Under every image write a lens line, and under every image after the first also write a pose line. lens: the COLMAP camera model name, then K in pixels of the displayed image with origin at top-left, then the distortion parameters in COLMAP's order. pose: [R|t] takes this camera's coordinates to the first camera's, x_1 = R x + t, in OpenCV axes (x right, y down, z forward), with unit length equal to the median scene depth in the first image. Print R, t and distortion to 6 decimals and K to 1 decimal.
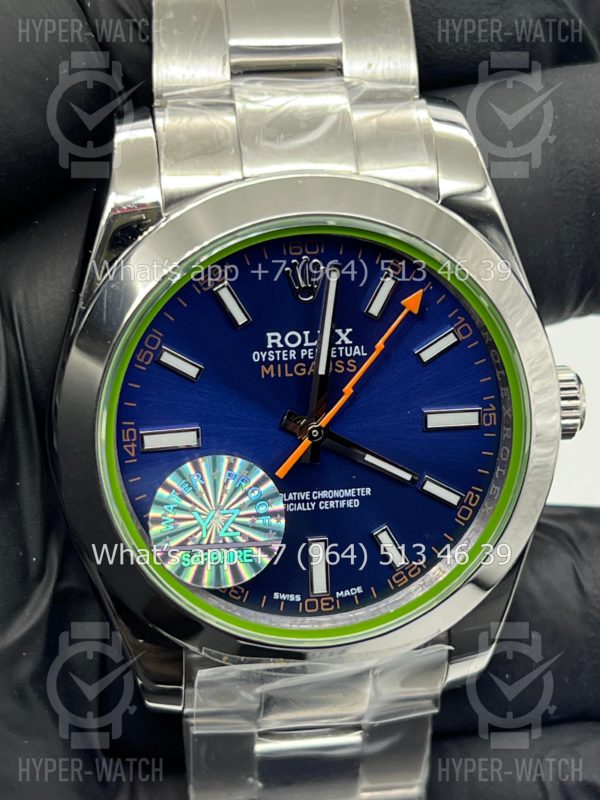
lens RADIAL K [[1866.0, 0, 299.0], [0, 1866.0, 381.2], [0, 0, 1]] dist [0.092237, 0.177478]
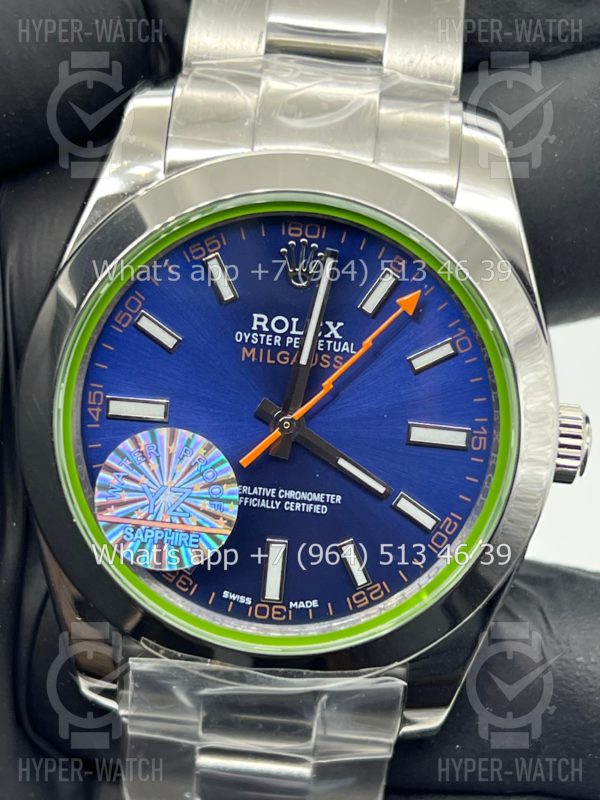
lens RADIAL K [[1866.0, 0, 299.0], [0, 1866.0, 381.2], [0, 0, 1]] dist [0.092237, 0.177478]
pose [[0.978682, 0.142213, -0.148179, 0.150426], [-0.155679, 0.984266, -0.083578, 0.083395], [0.133962, 0.104864, 0.985423, 0.067926]]
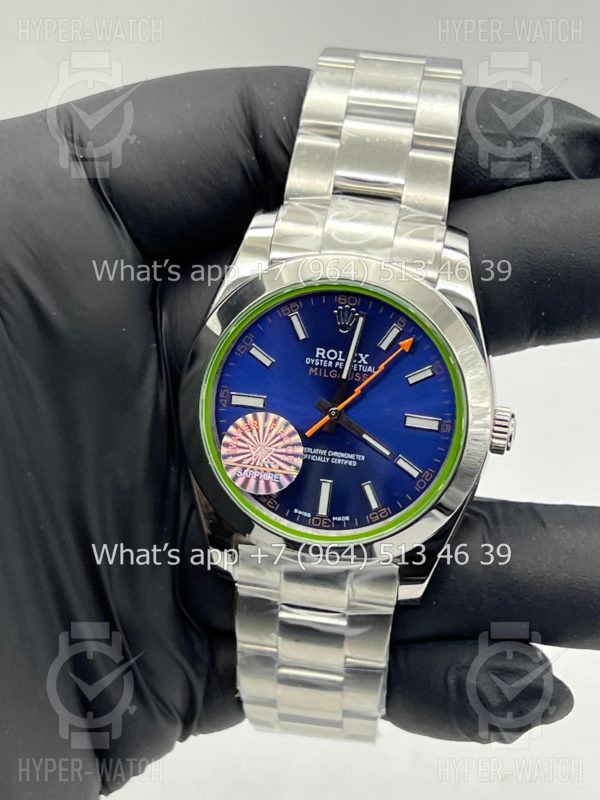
lens RADIAL K [[1866.0, 0, 299.0], [0, 1866.0, 381.2], [0, 0, 1]] dist [0.092237, 0.177478]
pose [[0.953674, 0.176997, -0.243264, 0.368173], [-0.197266, 0.978422, -0.061455, 0.105517], [0.227137, 0.106595, 0.968011, -0.578938]]
